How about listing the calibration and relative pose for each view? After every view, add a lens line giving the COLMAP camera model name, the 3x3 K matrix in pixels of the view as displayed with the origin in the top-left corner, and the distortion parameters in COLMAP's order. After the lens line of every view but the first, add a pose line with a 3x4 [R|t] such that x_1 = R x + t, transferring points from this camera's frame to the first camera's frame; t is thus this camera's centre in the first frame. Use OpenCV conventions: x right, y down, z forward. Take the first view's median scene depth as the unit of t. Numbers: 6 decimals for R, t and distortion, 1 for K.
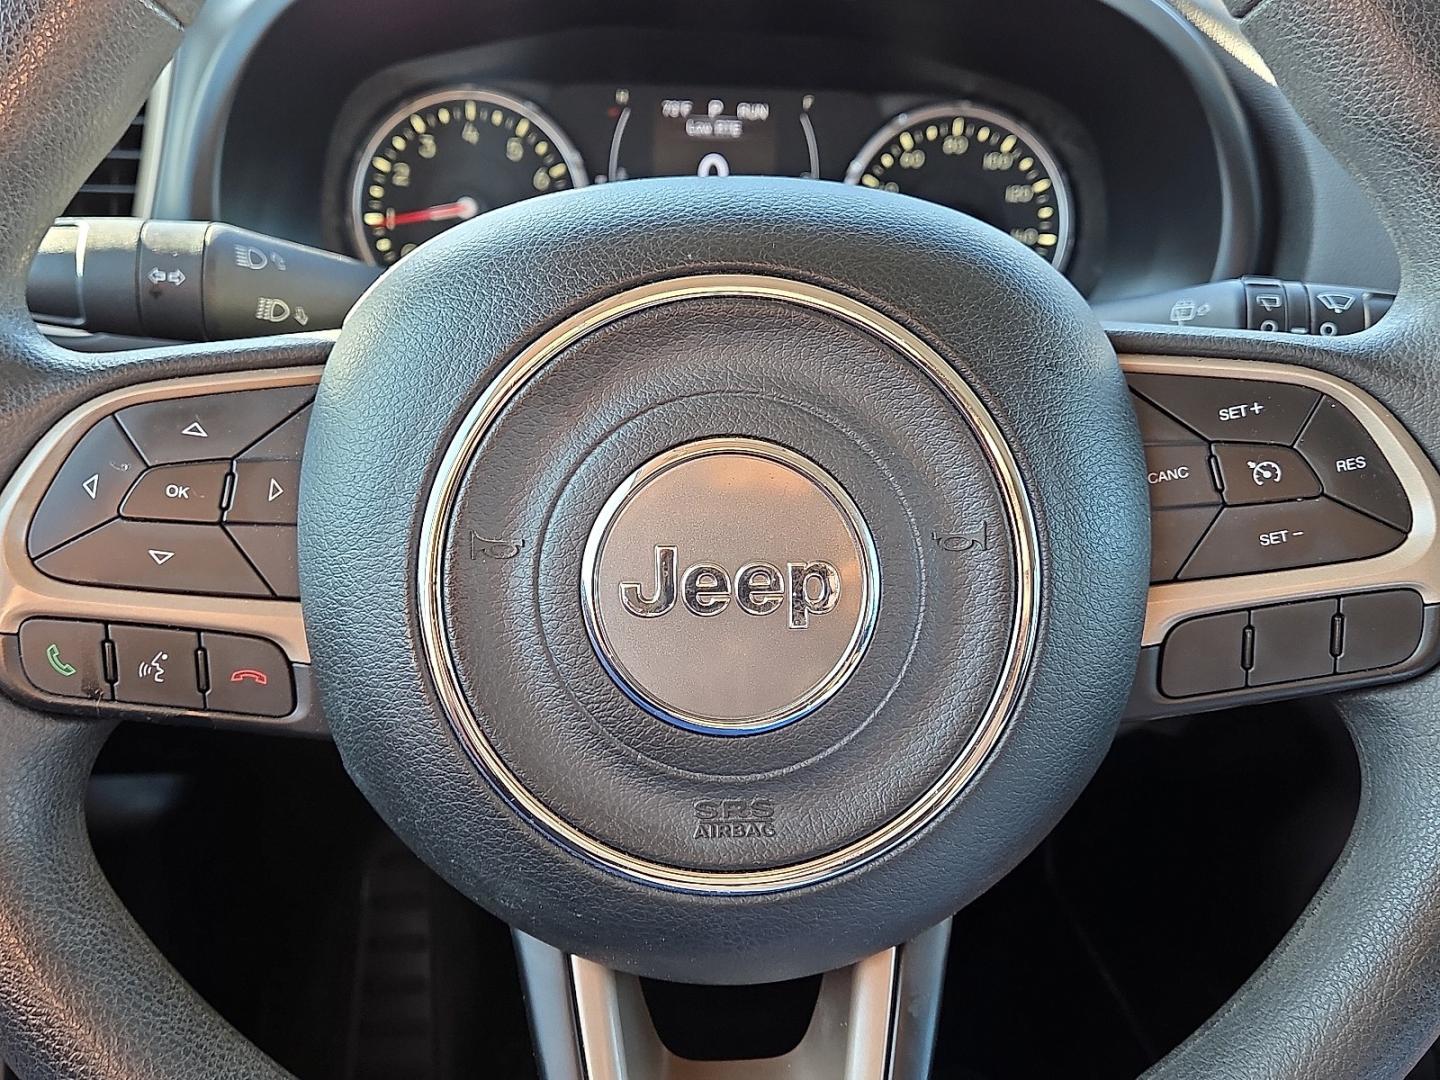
lens RADIAL K [[2379.0, 0, 686.4], [0, 2379.0, 561.7], [0, 0, 1]] dist [0.249762, -1.035266]
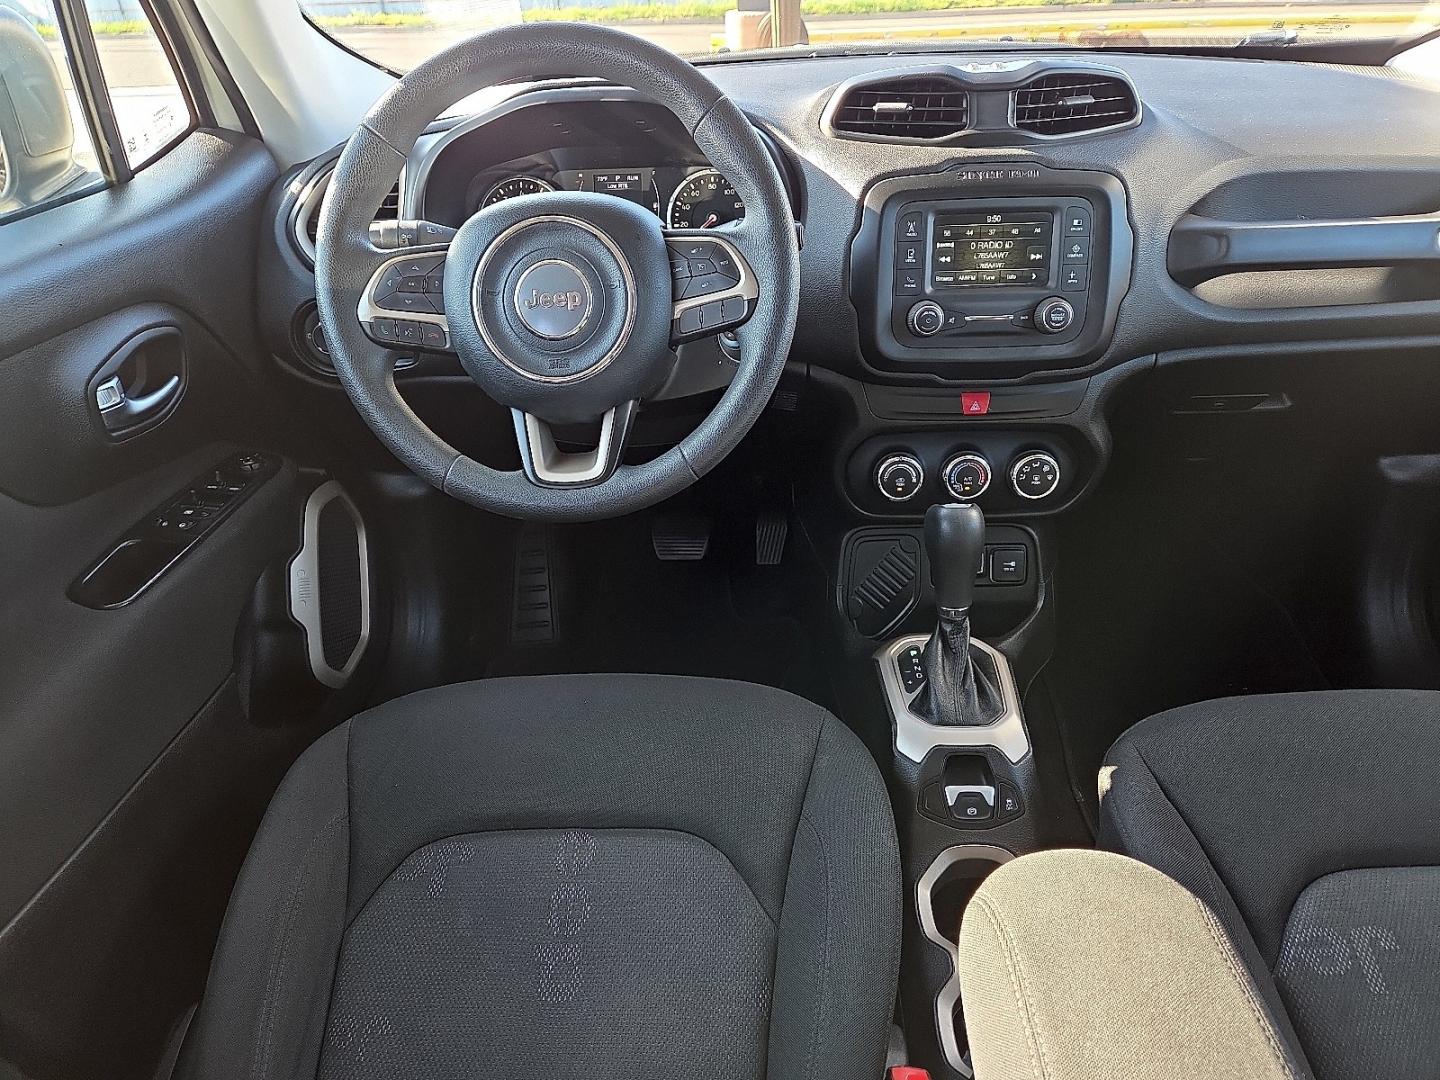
lens RADIAL K [[2379.0, 0, 686.4], [0, 2379.0, 561.7], [0, 0, 1]] dist [0.249762, -1.035266]
pose [[0.993990, -0.047527, -0.098612, 0.541706], [0.044200, 0.998386, -0.035652, 0.530552], [0.100148, 0.031079, 0.994487, -2.562807]]
